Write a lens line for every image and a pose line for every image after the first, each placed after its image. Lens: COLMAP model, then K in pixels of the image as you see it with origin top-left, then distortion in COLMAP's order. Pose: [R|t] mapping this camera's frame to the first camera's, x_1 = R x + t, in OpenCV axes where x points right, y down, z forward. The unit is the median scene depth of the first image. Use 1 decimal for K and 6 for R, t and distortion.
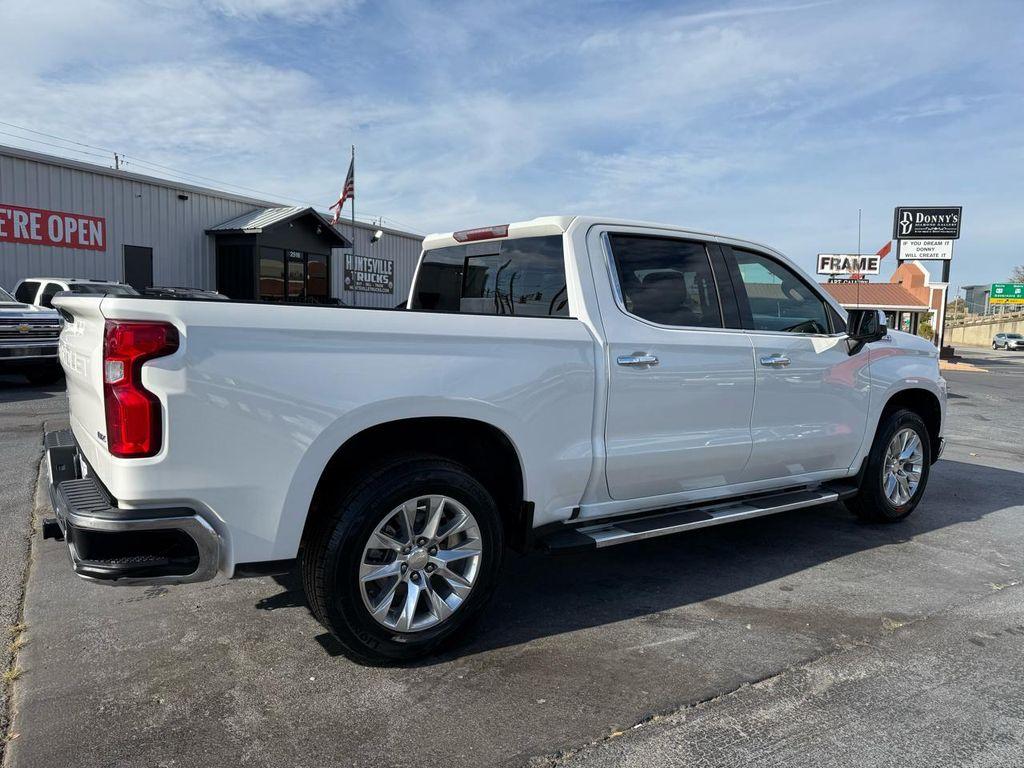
lens RADIAL K [[758.0, 0, 520.6], [0, 758.0, 387.2], [0, 0, 1]] dist [0.022500, -0.031994]
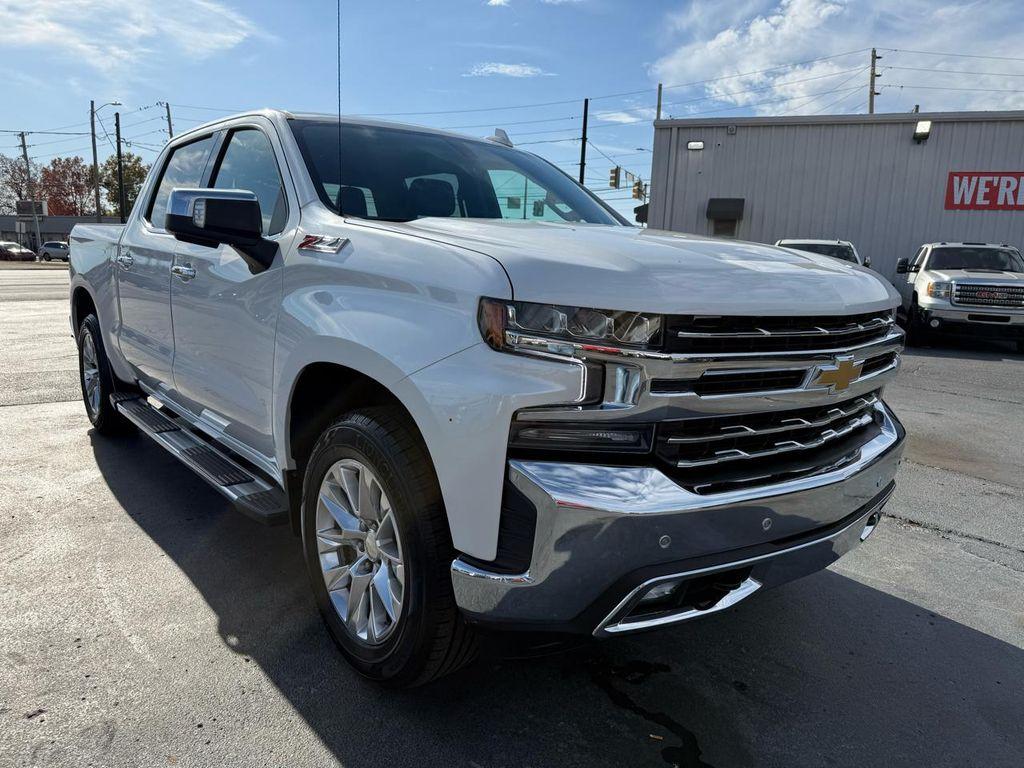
lens RADIAL K [[753.2, 0, 496.4], [0, 753.2, 382.6], [0, 0, 1]] dist [0.003268, -0.000007]
pose [[0.038093, 0.142623, -0.989044, 0.294179], [-0.134737, 0.981457, 0.136339, -0.017694], [0.990149, 0.128067, 0.056603, 0.329047]]
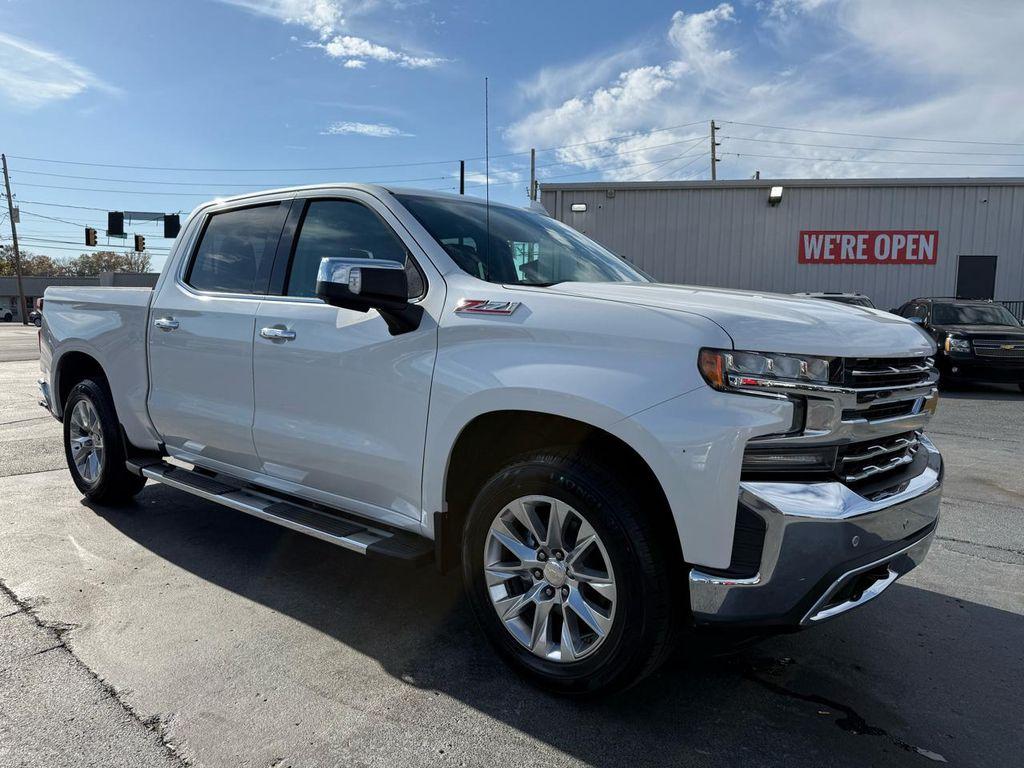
lens RADIAL K [[740.4, 0, 506.9], [0, 740.4, 385.8], [0, 0, 1]] dist [0.069128, -0.087289]
pose [[0.227106, 0.073104, -0.971122, 0.303300], [-0.108587, 0.992861, 0.049346, -0.011709], [0.967797, 0.094244, 0.233423, 0.274906]]
